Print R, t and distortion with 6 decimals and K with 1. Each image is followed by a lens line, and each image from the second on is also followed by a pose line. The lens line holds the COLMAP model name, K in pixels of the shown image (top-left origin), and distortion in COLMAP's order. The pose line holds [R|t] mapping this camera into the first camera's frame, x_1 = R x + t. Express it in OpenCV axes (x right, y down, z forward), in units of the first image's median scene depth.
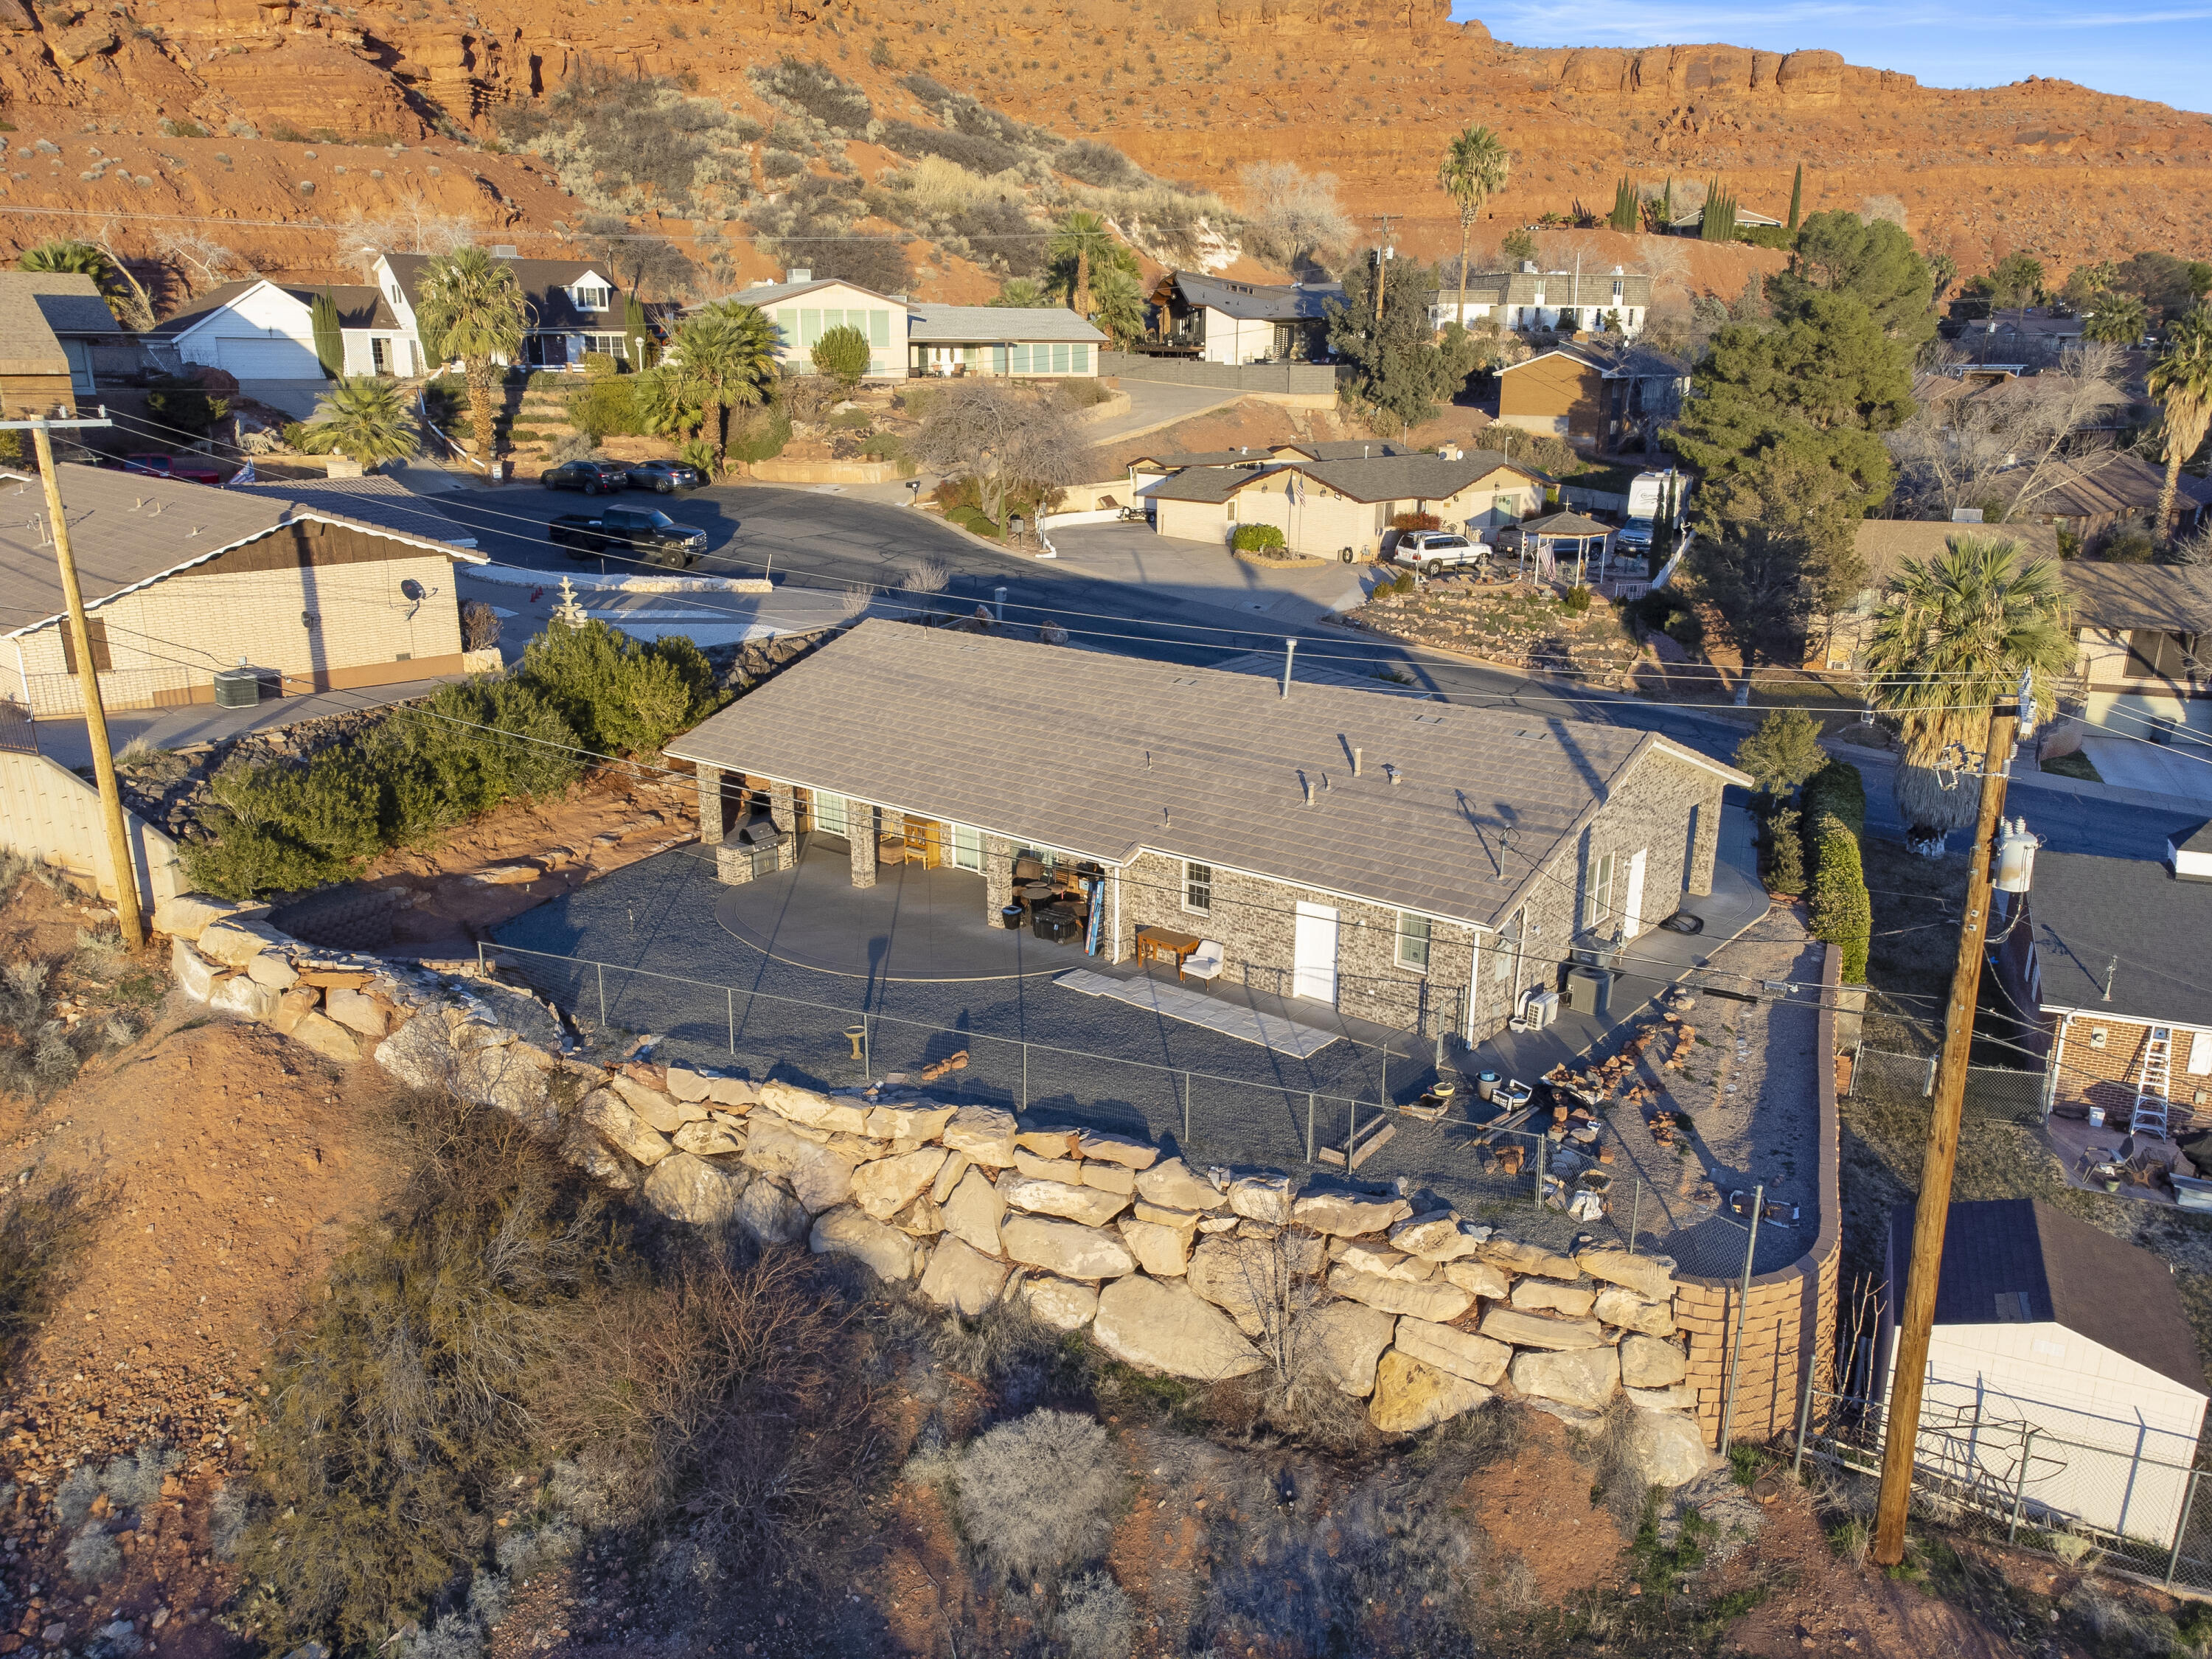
lens RADIAL K [[1658.9, 0, 1102.5], [0, 1658.9, 837.9], [0, 0, 1]] dist [0.016068, 0.008742]
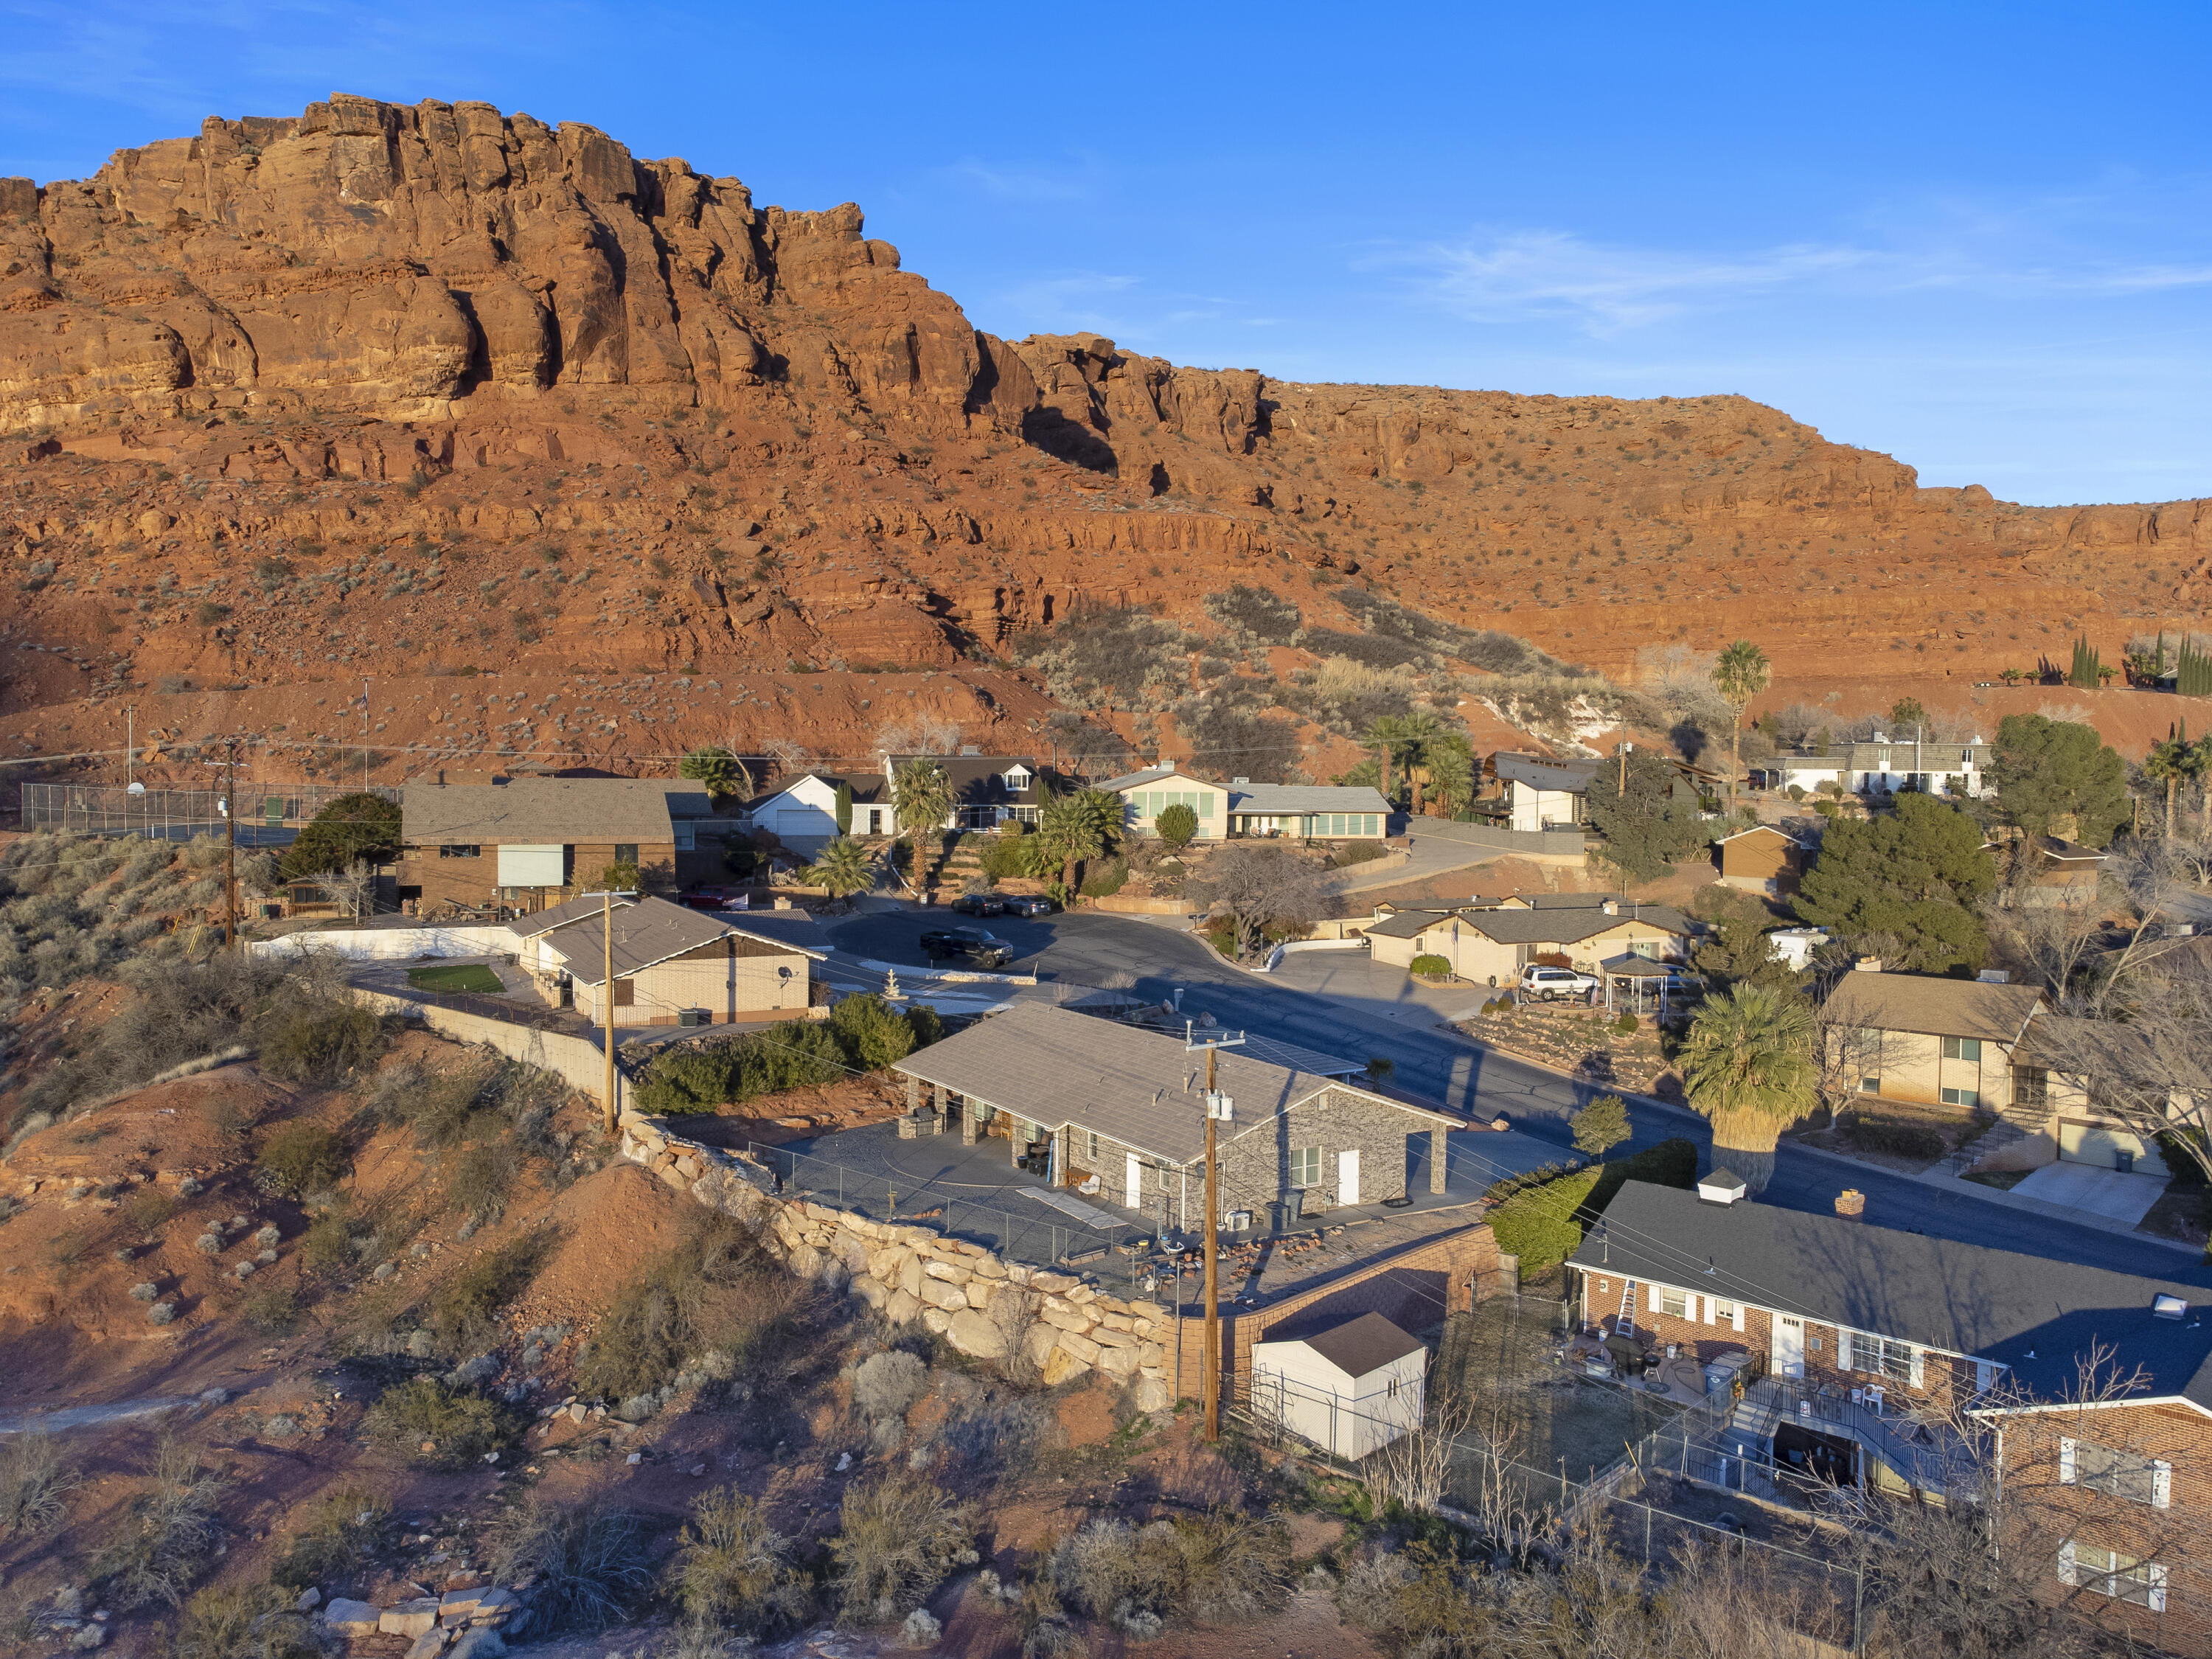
lens RADIAL K [[1975.8, 0, 1188.2], [0, 1975.8, 830.6], [0, 0, 1]] dist [0.130580, -0.409895]
pose [[0.937032, 0.021578, -0.348575, 0.472343], [-0.102761, 0.970940, -0.216137, 0.079524], [0.333782, 0.238348, 0.912020, -0.554344]]
